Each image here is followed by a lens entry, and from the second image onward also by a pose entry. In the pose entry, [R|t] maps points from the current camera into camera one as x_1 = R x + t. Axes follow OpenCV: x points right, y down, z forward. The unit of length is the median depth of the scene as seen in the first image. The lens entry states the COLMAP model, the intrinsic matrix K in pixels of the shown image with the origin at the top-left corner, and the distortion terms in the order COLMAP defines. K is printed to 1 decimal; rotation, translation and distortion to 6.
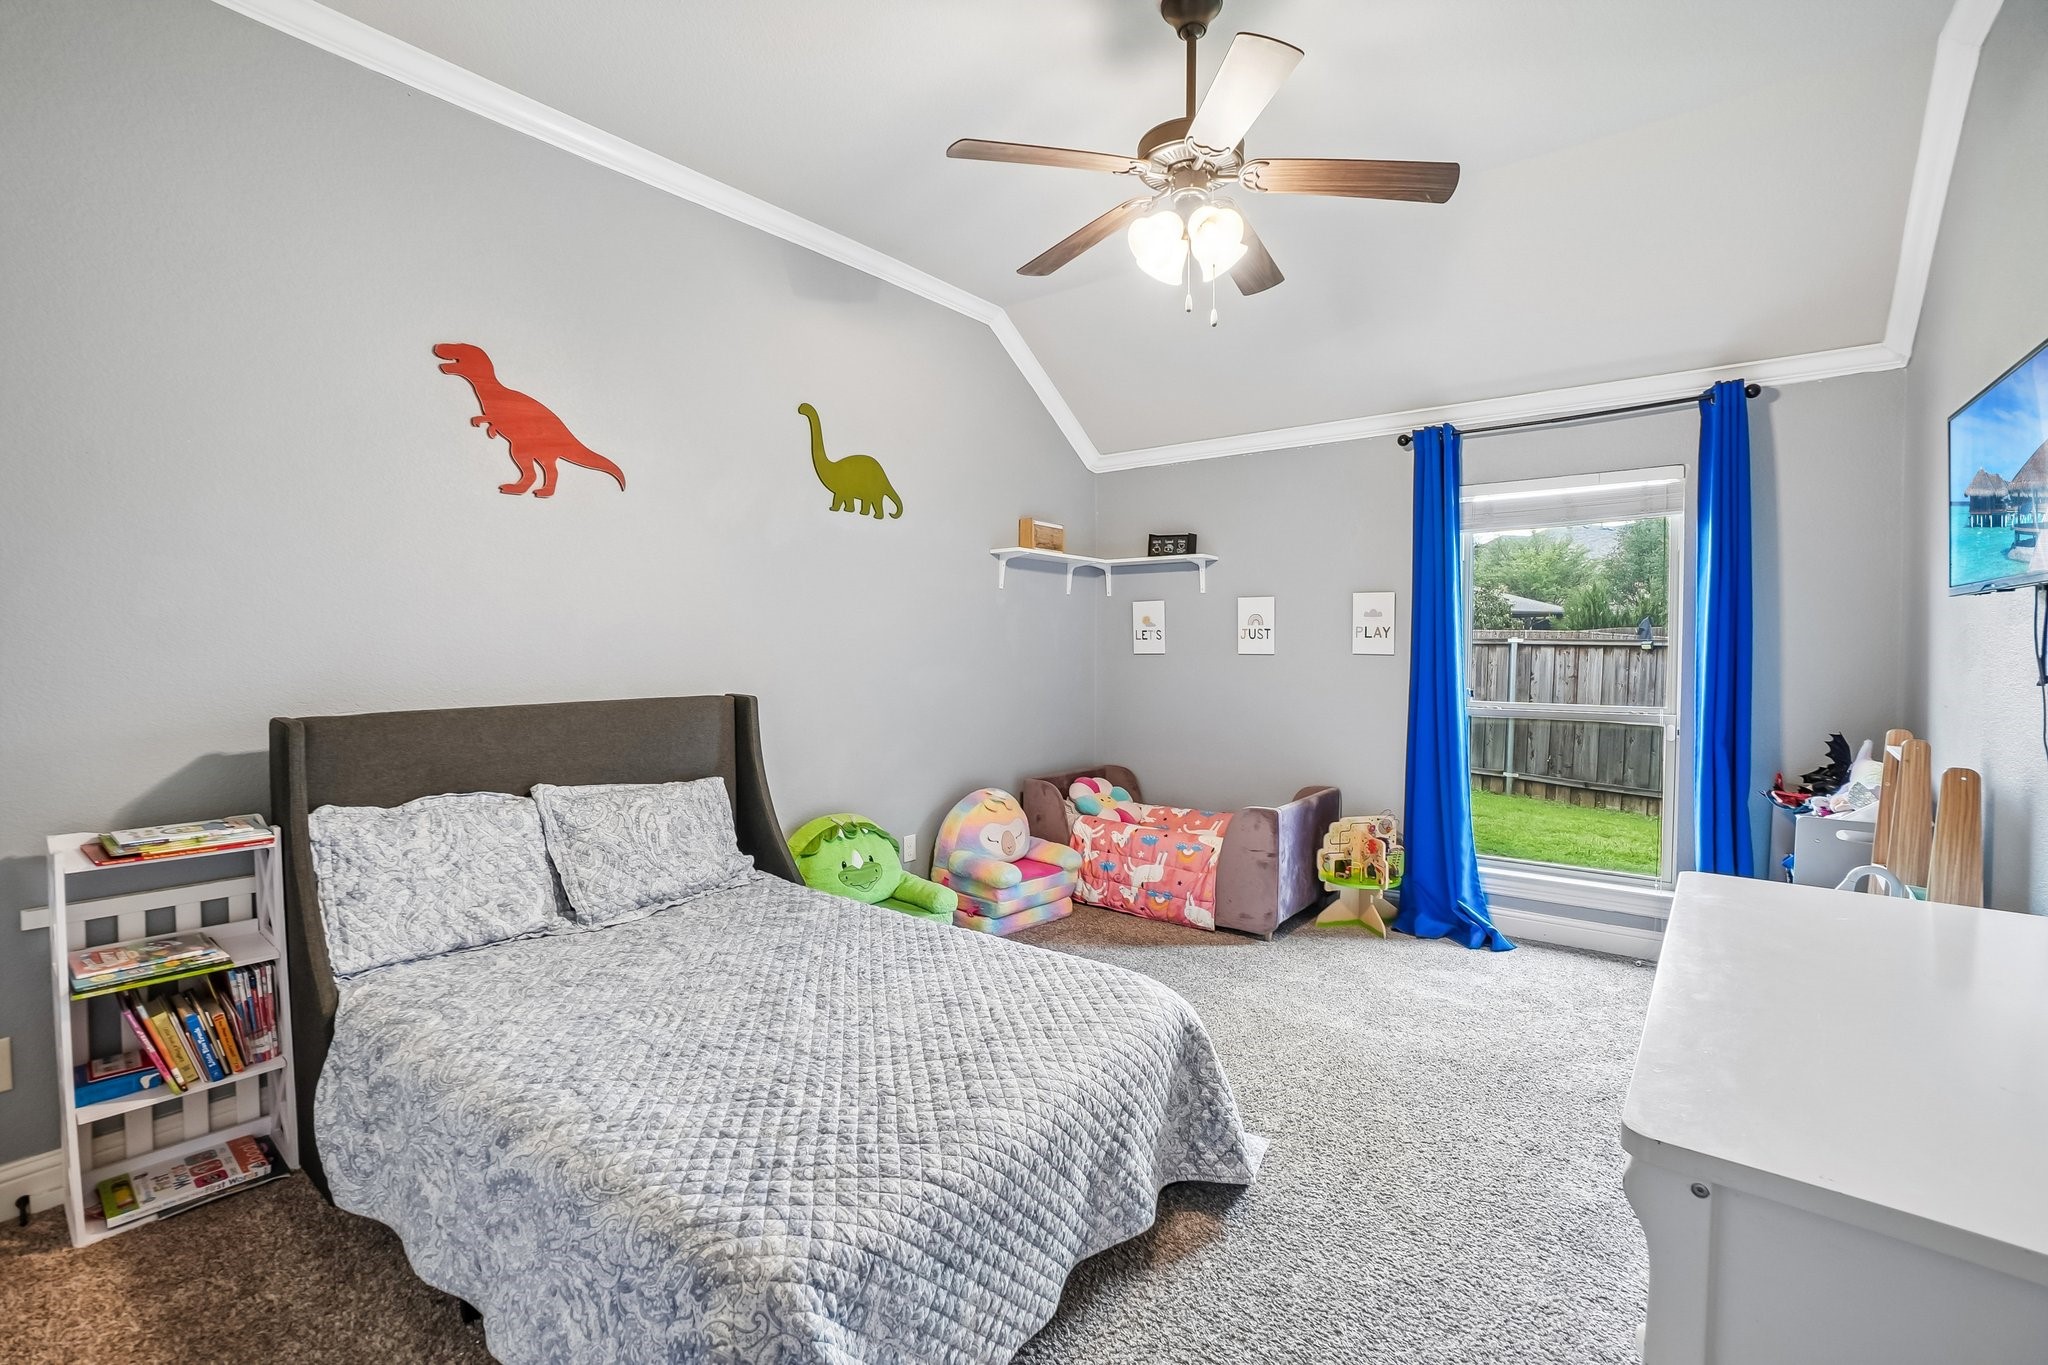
lens RADIAL K [[898.5, 0, 1003.5], [0, 898.5, 679.7], [0, 0, 1]] dist [-0.053294, 0.018115]
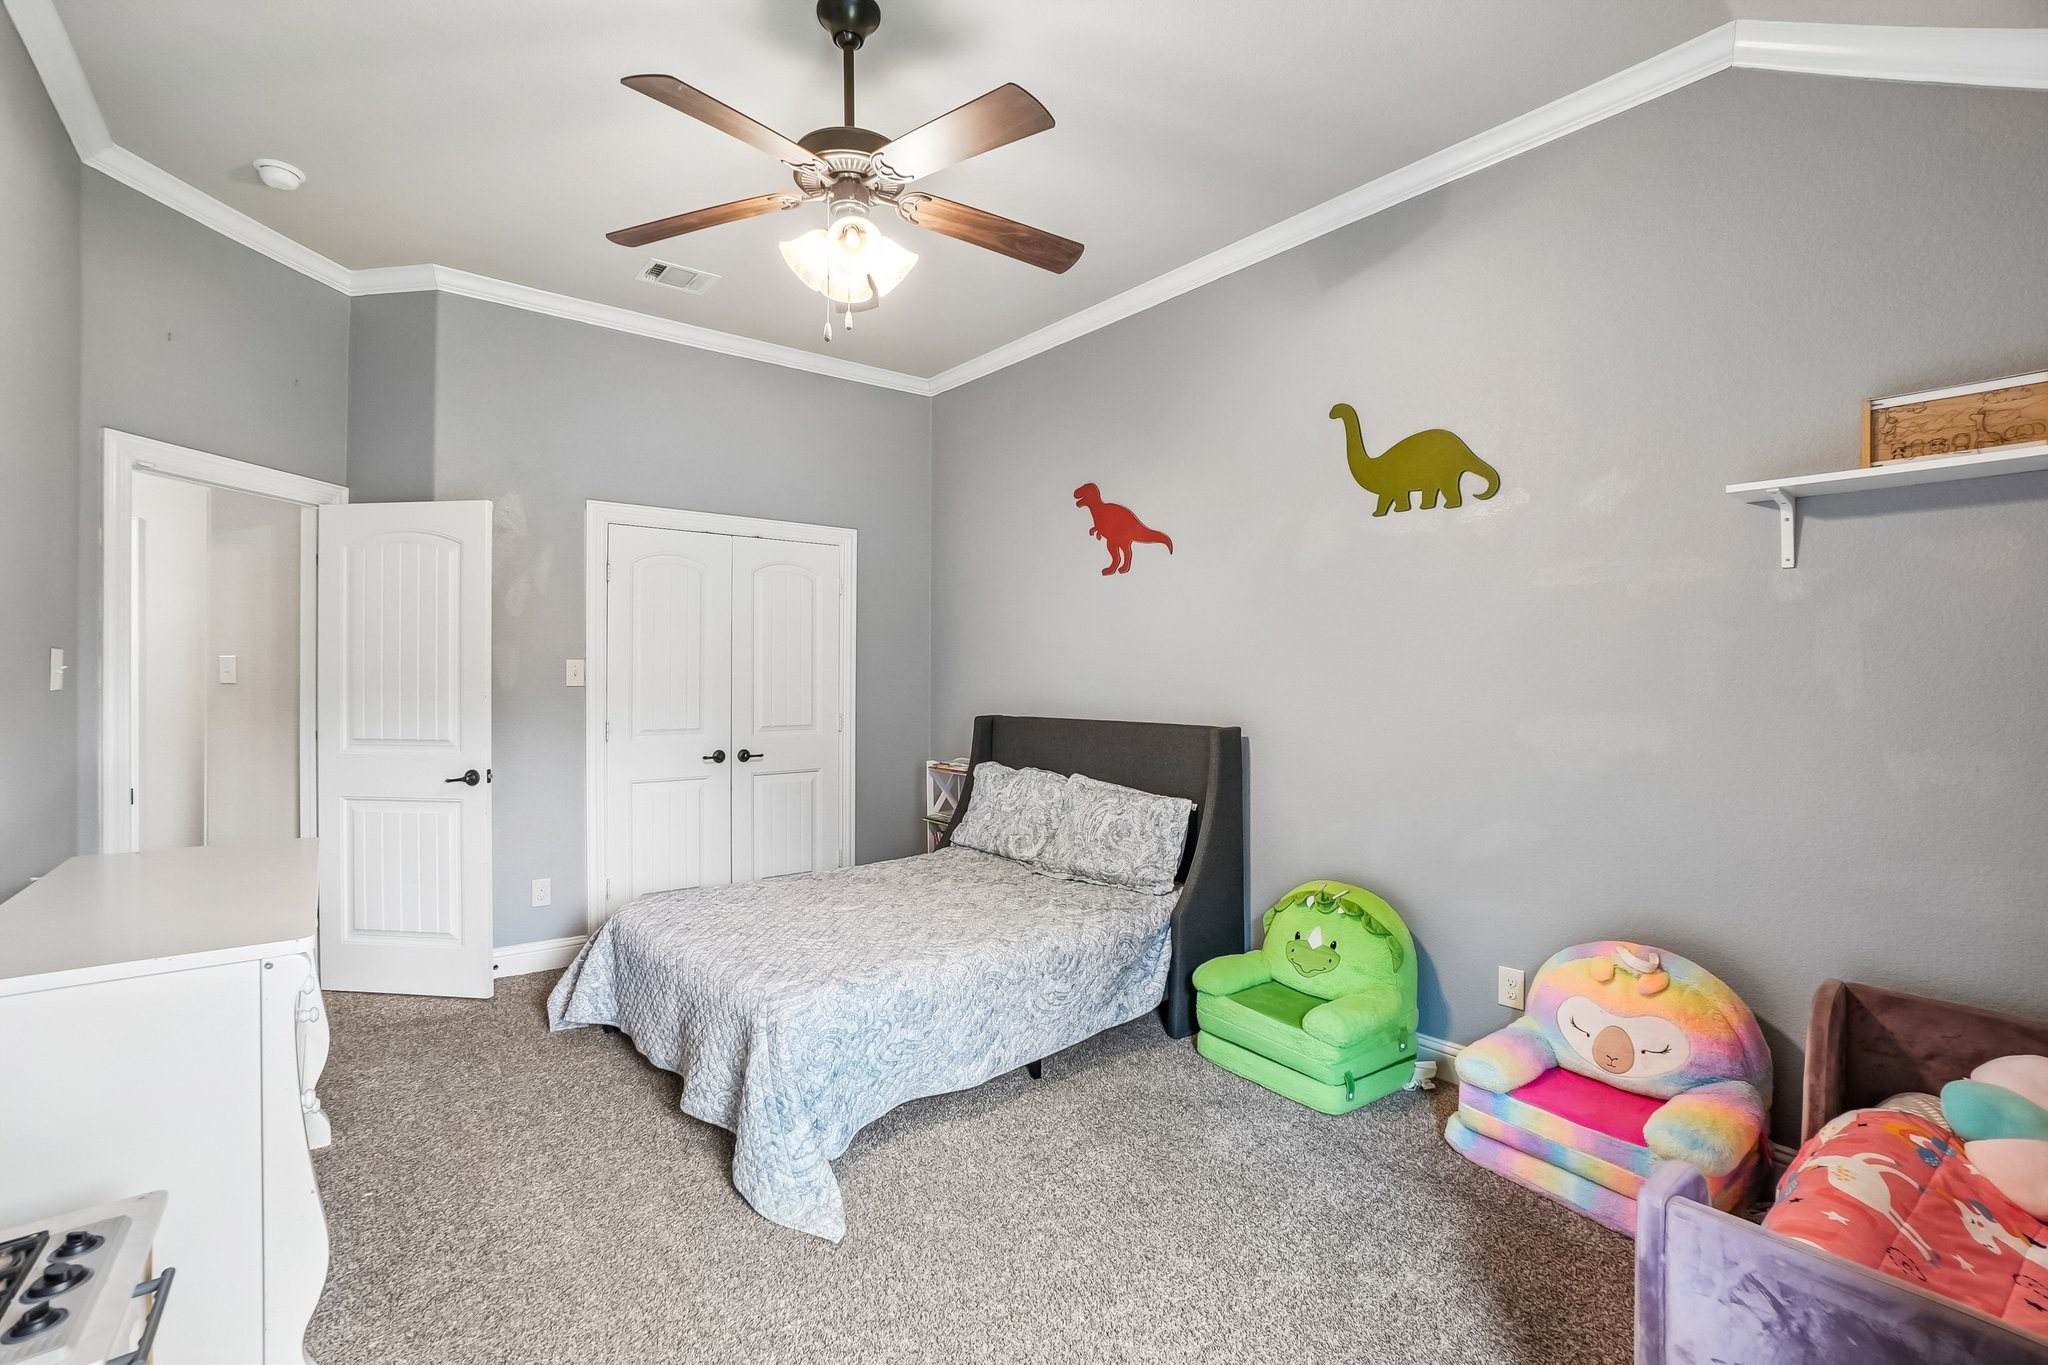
lens RADIAL K [[898.5, 0, 1003.5], [0, 898.5, 679.7], [0, 0, 1]] dist [-0.053294, 0.018115]
pose [[-0.209265, -0.001002, -0.977858, 0.871758], [-0.045352, 0.998933, 0.008682, -0.040254], [0.976807, 0.046165, -0.209087, 1.089935]]
